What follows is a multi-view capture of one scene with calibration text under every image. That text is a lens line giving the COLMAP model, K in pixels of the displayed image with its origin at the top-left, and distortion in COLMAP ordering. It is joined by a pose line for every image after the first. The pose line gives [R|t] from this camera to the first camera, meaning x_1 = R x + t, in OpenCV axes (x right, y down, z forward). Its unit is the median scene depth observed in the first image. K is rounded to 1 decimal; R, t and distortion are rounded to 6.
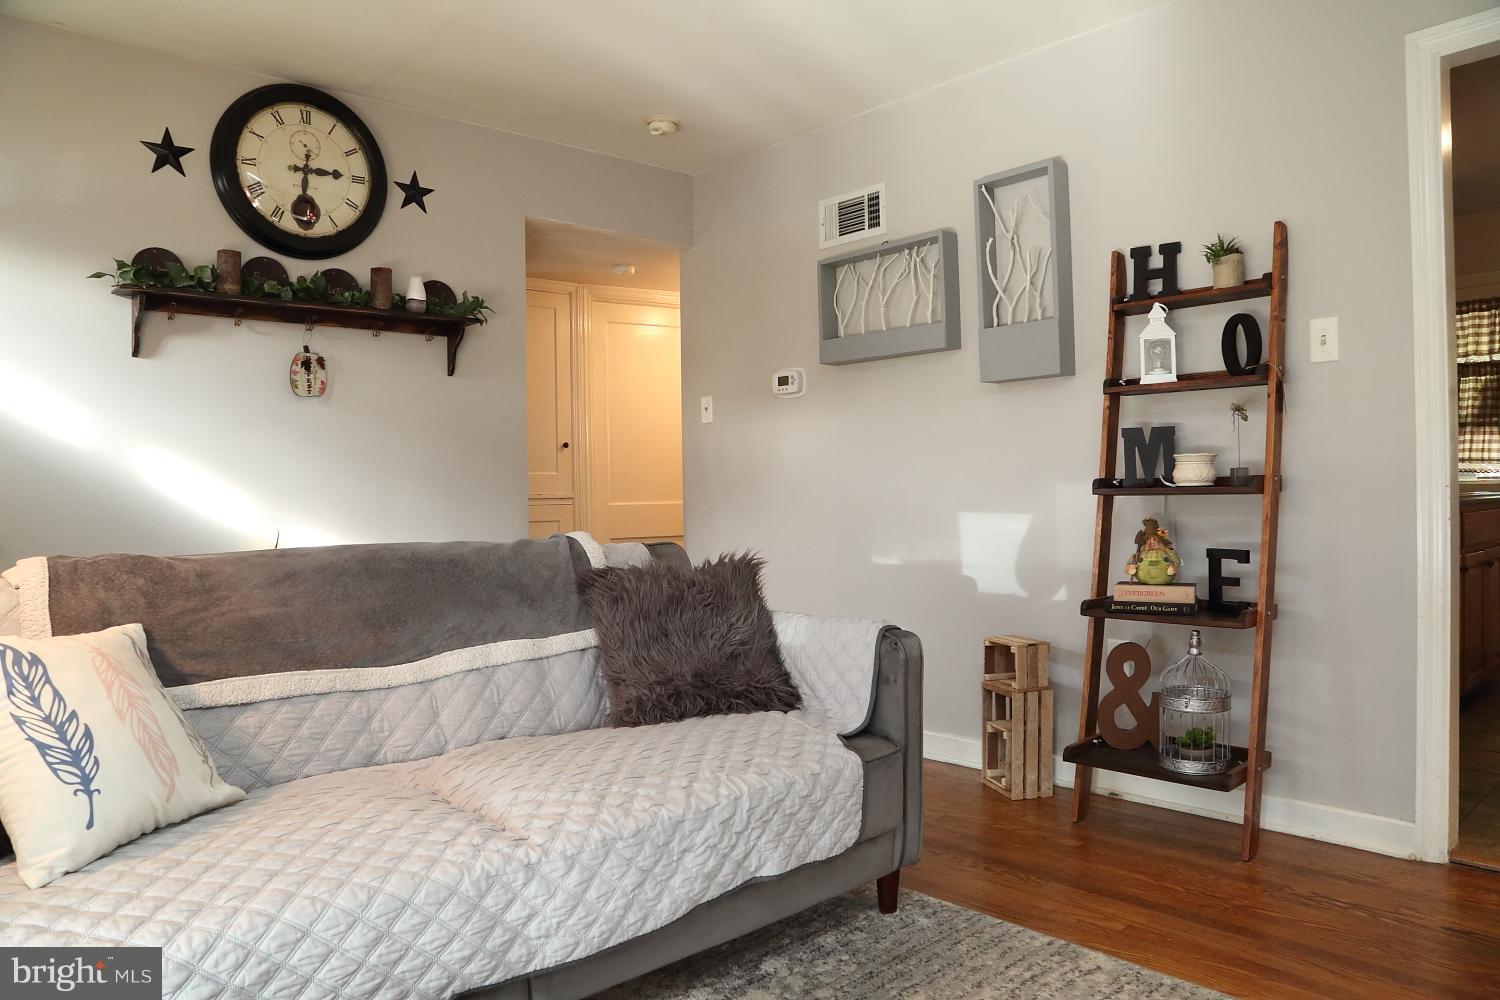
lens RADIAL K [[1053.1, 0, 745.9], [0, 1053.1, 502.9], [0, 0, 1]] dist [-0.136139, 0.084058]
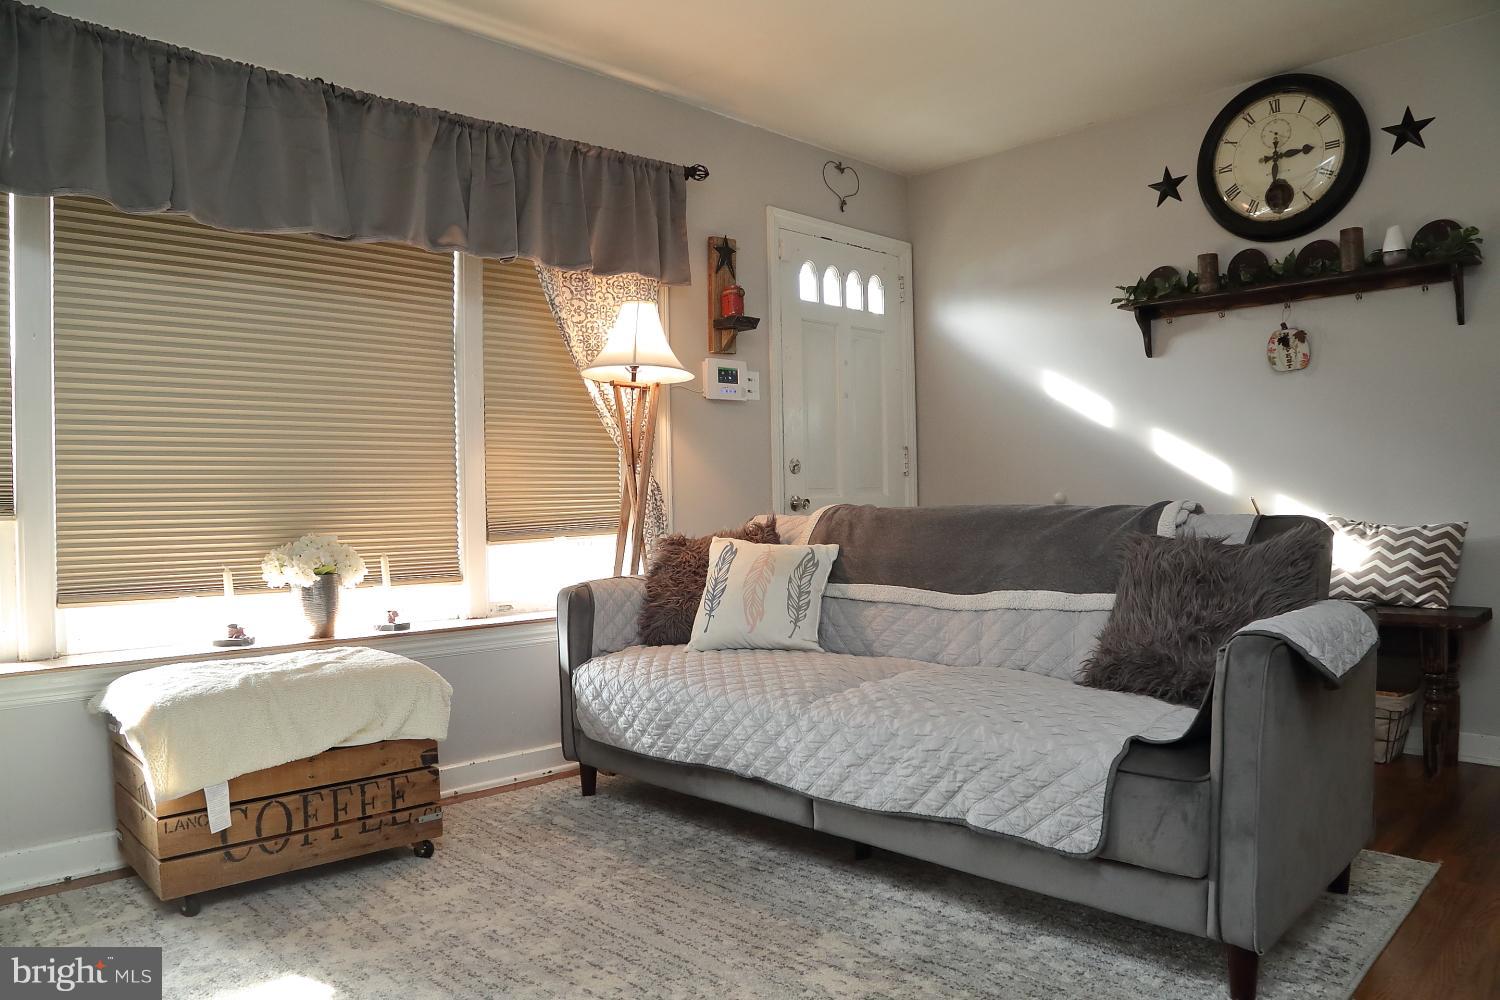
lens RADIAL K [[1053.1, 0, 745.9], [0, 1053.1, 502.9], [0, 0, 1]] dist [-0.136139, 0.084058]
pose [[0.000264, 0.021659, -0.999765, 0.627469], [0.007499, 0.999737, 0.021660, 0.004874], [0.999972, -0.007503, 0.000102, 0.452026]]
